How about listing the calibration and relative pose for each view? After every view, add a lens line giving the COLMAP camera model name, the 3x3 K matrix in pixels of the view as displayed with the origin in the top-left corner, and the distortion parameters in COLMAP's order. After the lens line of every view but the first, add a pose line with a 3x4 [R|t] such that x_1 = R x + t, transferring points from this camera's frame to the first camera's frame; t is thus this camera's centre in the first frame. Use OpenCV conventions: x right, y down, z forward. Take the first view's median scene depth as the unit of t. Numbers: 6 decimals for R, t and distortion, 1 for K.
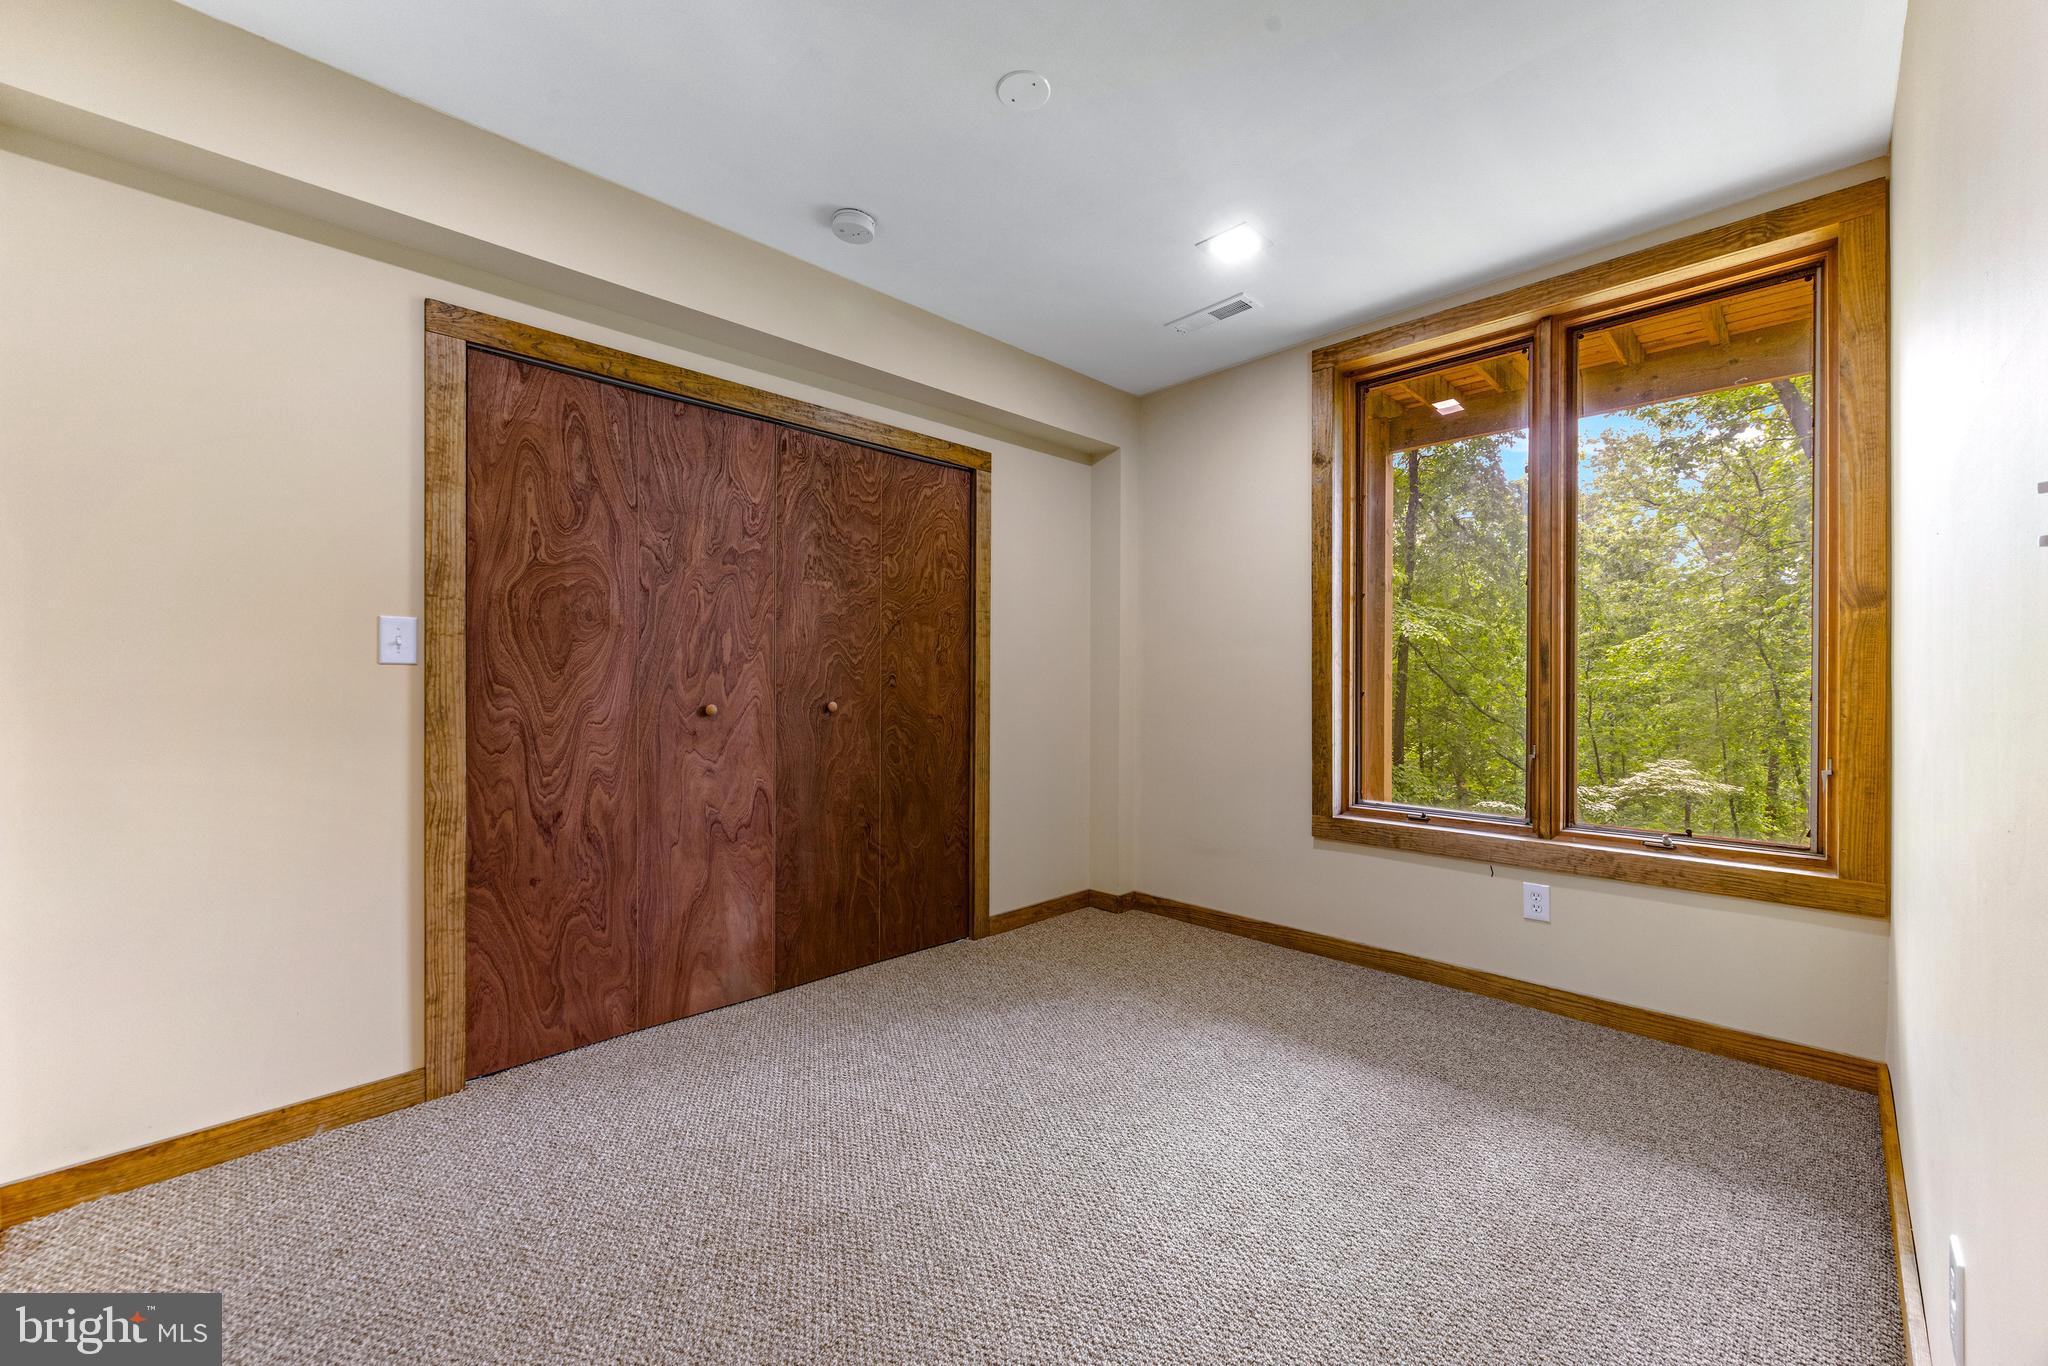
lens RADIAL K [[793.3, 0, 1023.0], [0, 793.3, 688.0], [0, 0, 1]] dist [-0.004146, 0.000520]
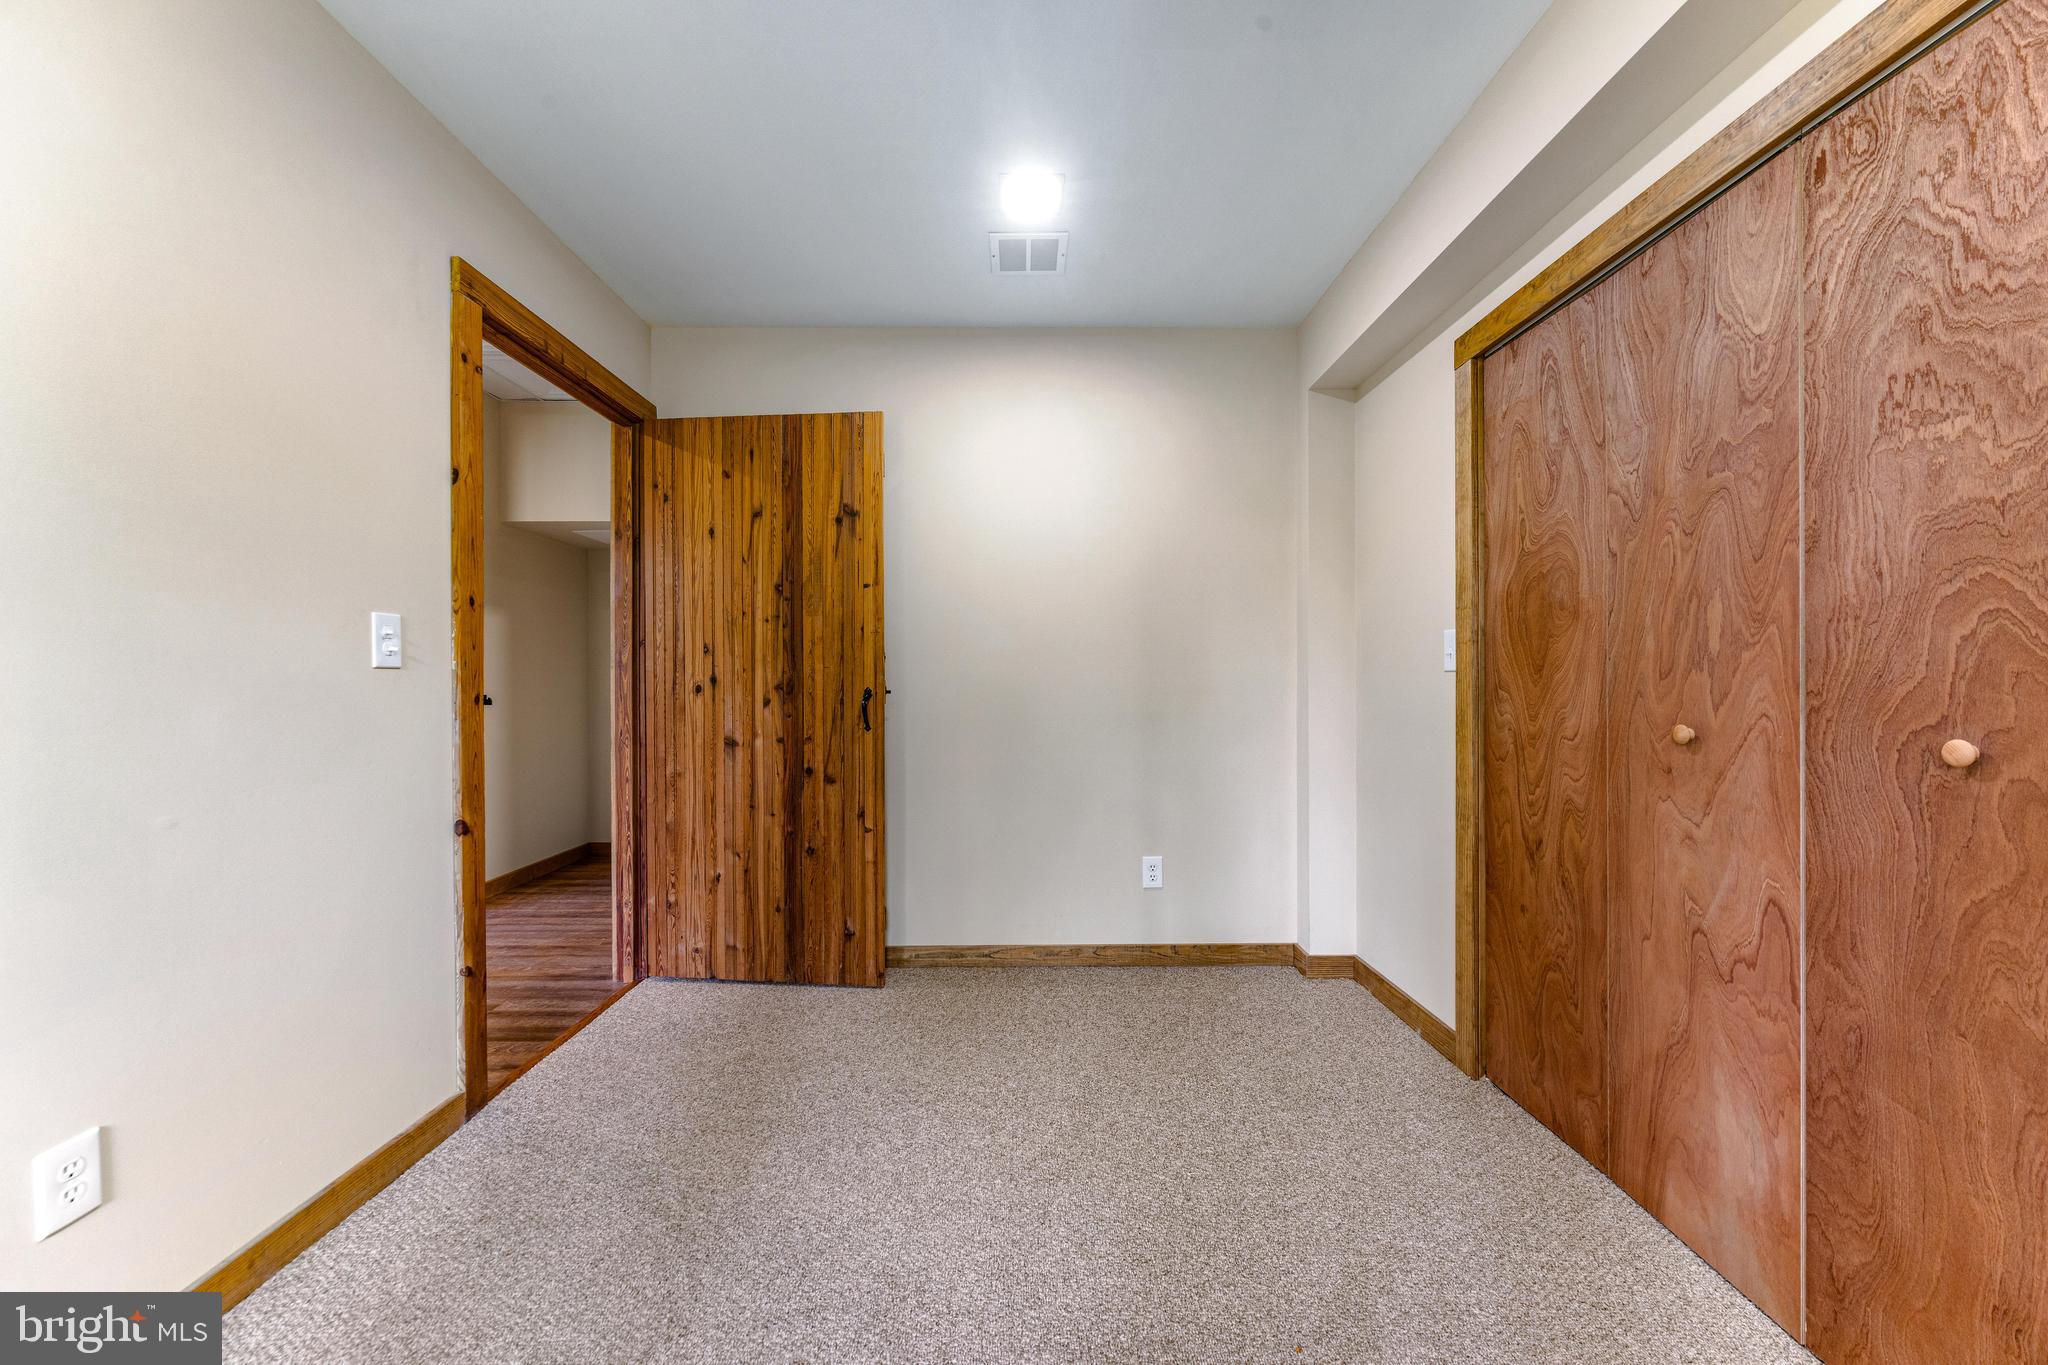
lens RADIAL K [[793.3, 0, 1023.0], [0, 793.3, 687.5], [0, 0, 1]] dist [-0.004146, 0.000520]
pose [[-0.694892, 0.001084, -0.719113, 0.379699], [-0.003913, 0.999978, 0.005288, -0.008250], [0.719103, 0.006489, -0.694873, 1.089531]]
